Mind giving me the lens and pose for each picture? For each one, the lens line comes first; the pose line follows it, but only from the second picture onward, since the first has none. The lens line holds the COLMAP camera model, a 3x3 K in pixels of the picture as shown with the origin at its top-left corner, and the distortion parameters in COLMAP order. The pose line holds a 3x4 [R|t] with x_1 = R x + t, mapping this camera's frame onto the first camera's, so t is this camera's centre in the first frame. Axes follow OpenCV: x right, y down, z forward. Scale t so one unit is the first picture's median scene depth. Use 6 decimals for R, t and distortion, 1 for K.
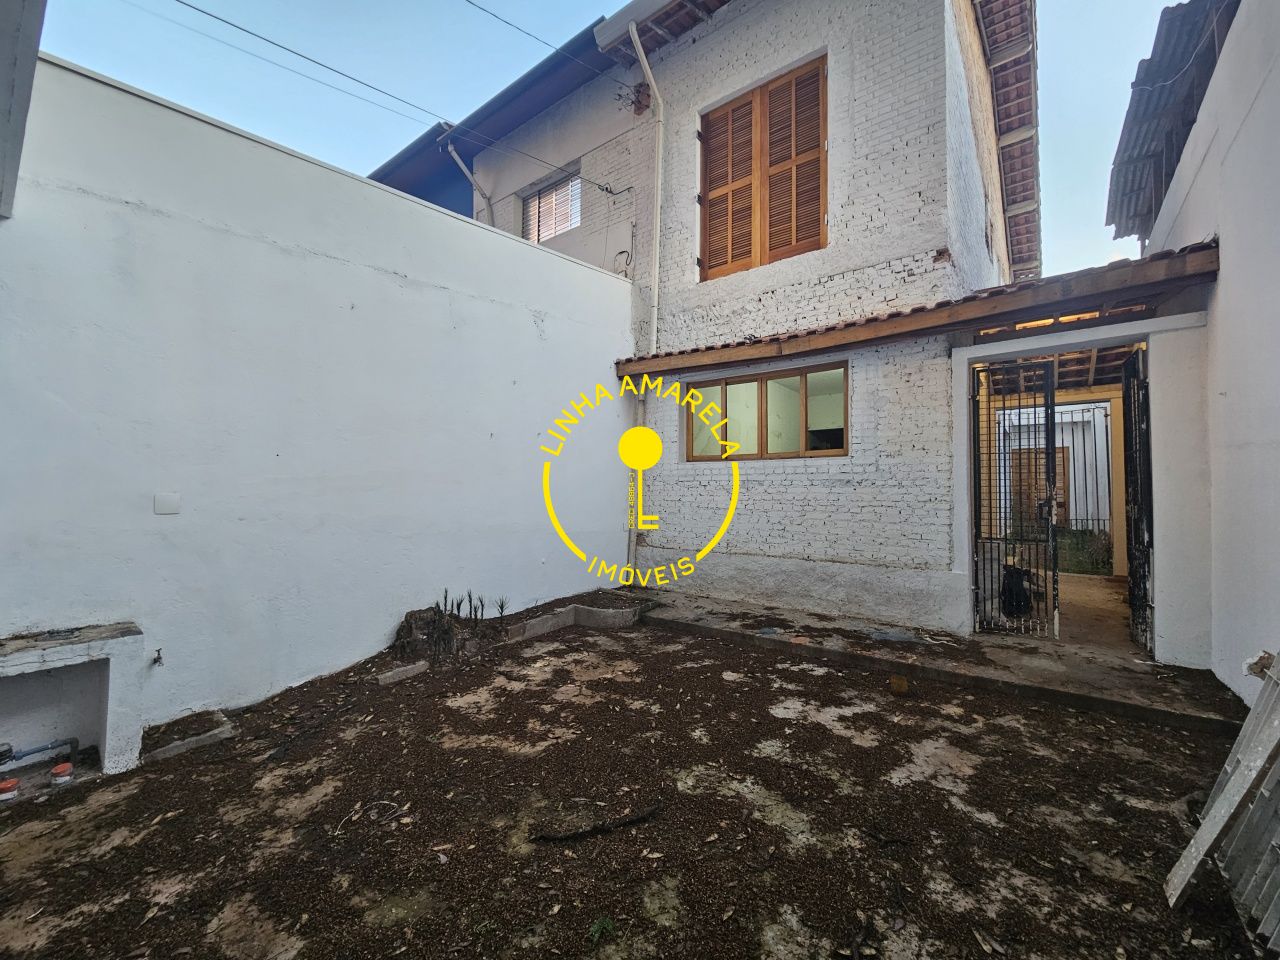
lens RADIAL K [[523.1, 0, 643.1], [0, 523.1, 476.5], [0, 0, 1]] dist [-0.000398, 0.000743]
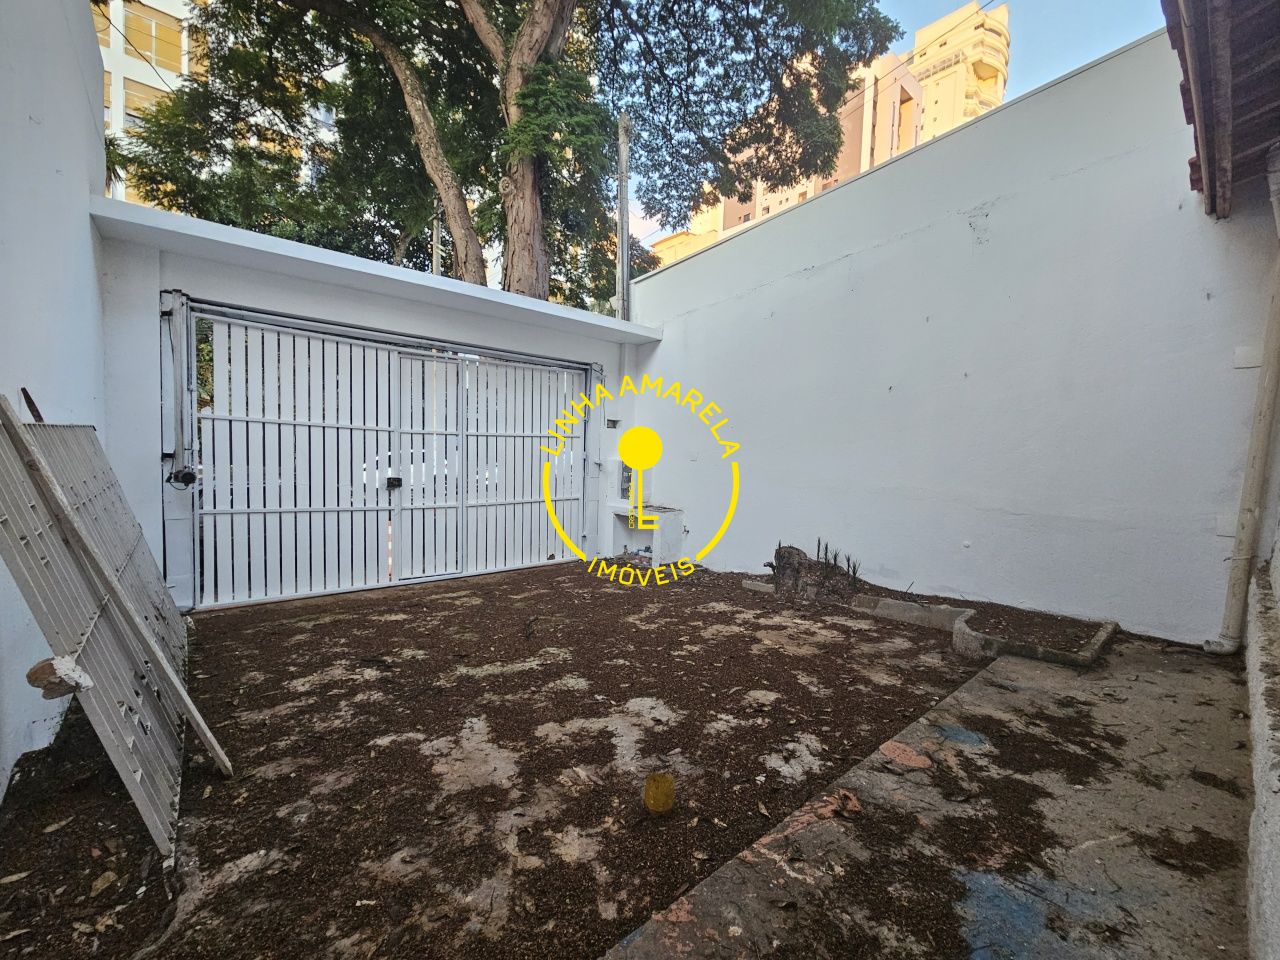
lens RADIAL K [[523.1, 0, 643.1], [0, 523.1, 476.5], [0, 0, 1]] dist [-0.000398, 0.000743]
pose [[-0.191566, 0.027960, -0.981081, 1.026422], [0.004329, 0.999609, 0.027642, 0.068533], [0.981470, 0.001048, -0.191612, 1.116948]]
